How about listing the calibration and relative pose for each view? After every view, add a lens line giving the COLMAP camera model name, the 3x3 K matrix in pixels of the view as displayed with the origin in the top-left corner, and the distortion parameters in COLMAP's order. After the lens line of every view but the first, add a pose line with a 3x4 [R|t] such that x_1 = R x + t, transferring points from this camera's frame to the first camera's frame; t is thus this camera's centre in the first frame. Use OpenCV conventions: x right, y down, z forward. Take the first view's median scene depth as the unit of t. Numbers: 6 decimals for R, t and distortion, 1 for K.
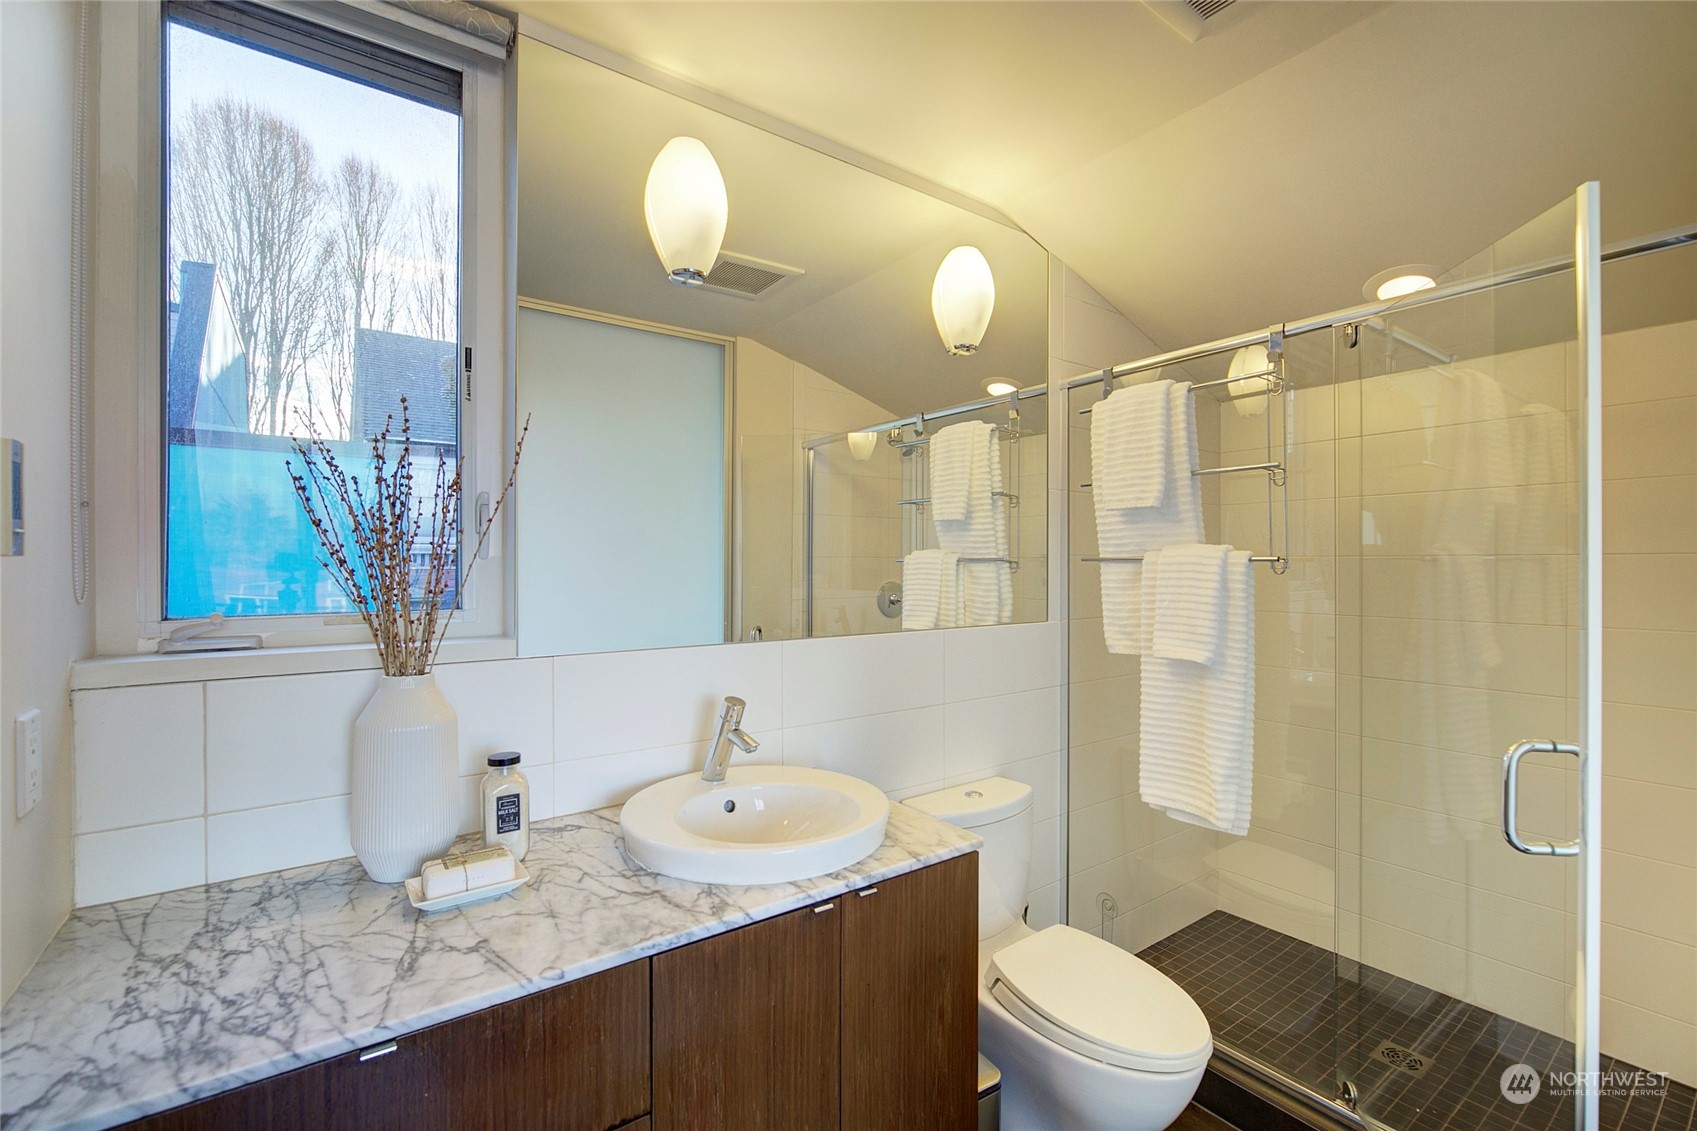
lens RADIAL K [[733.0, 0, 845.2], [0, 733.0, 569.0], [0, 0, 1]] dist [-0.017925, 0.003518]
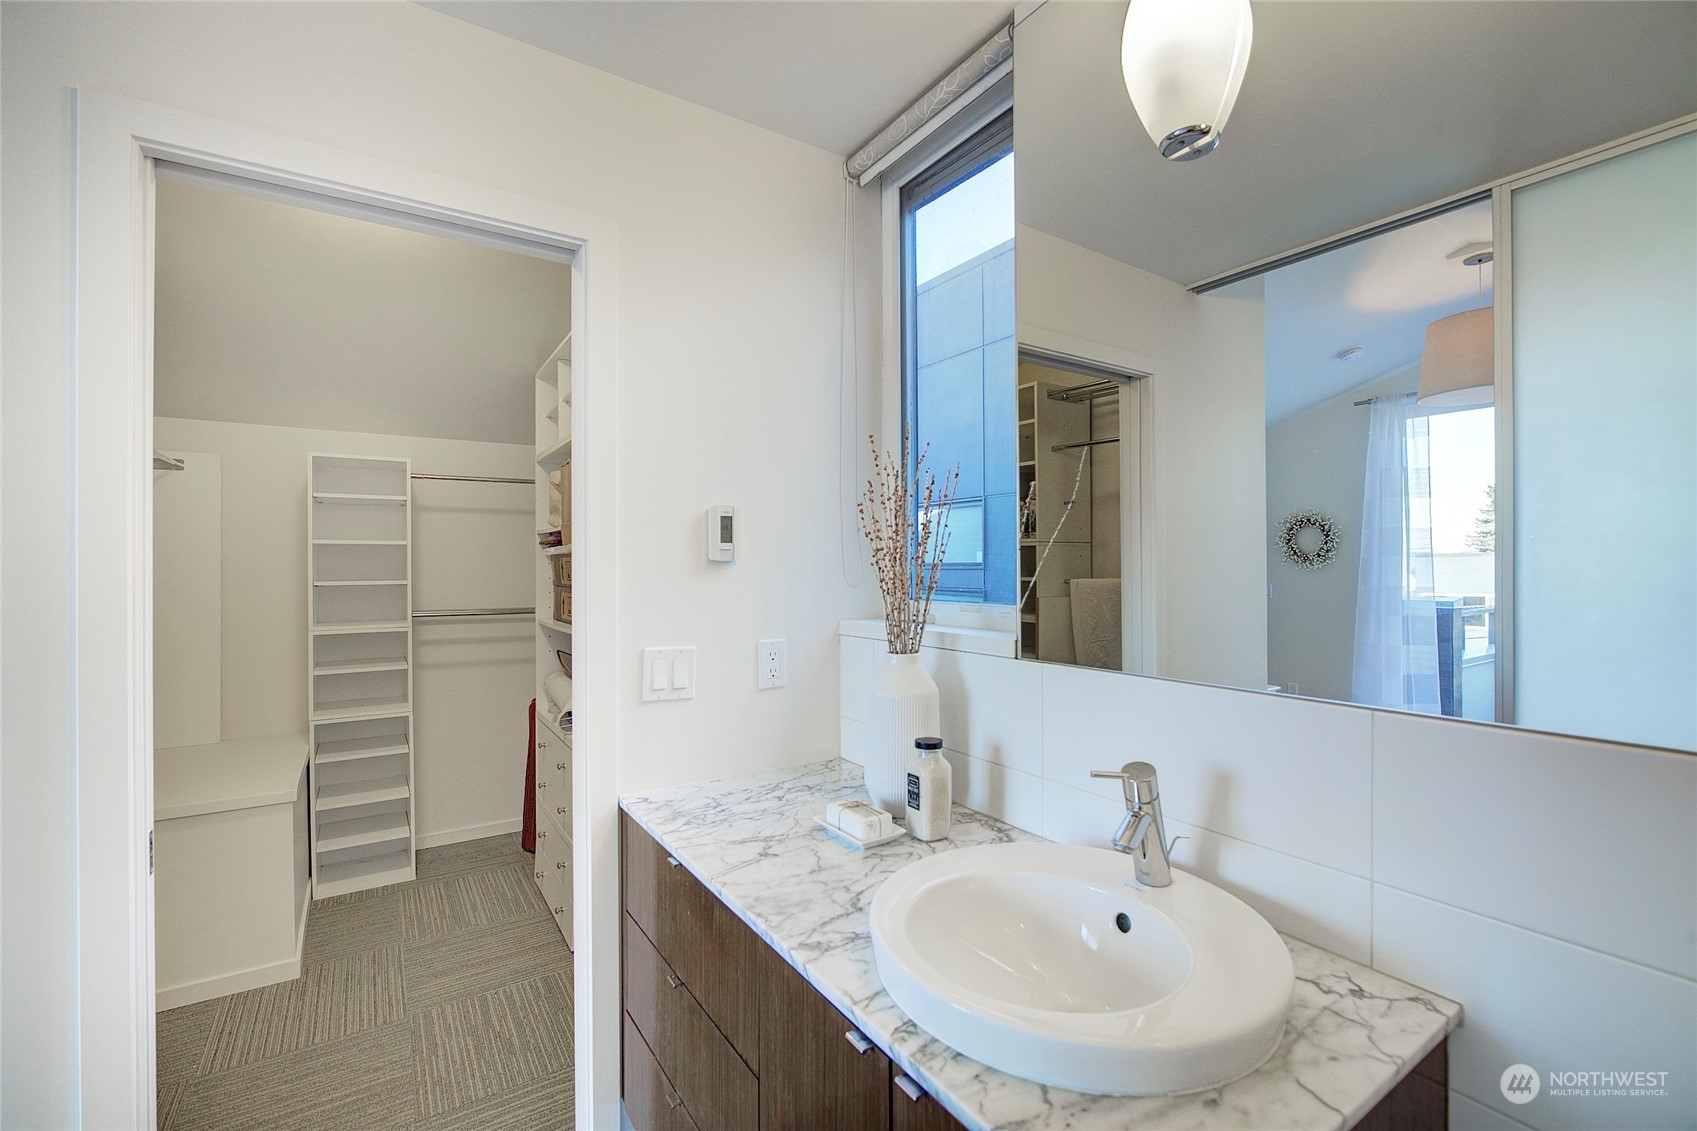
lens RADIAL K [[733.0, 0, 850.3], [0, 733.0, 559.4], [0, 0, 1]] dist [-0.017925, 0.003518]
pose [[-0.053336, -0.004751, -0.998565, 0.811454], [0.004064, 0.999979, -0.004975, -0.011914], [0.998568, -0.004323, -0.053315, 1.212043]]
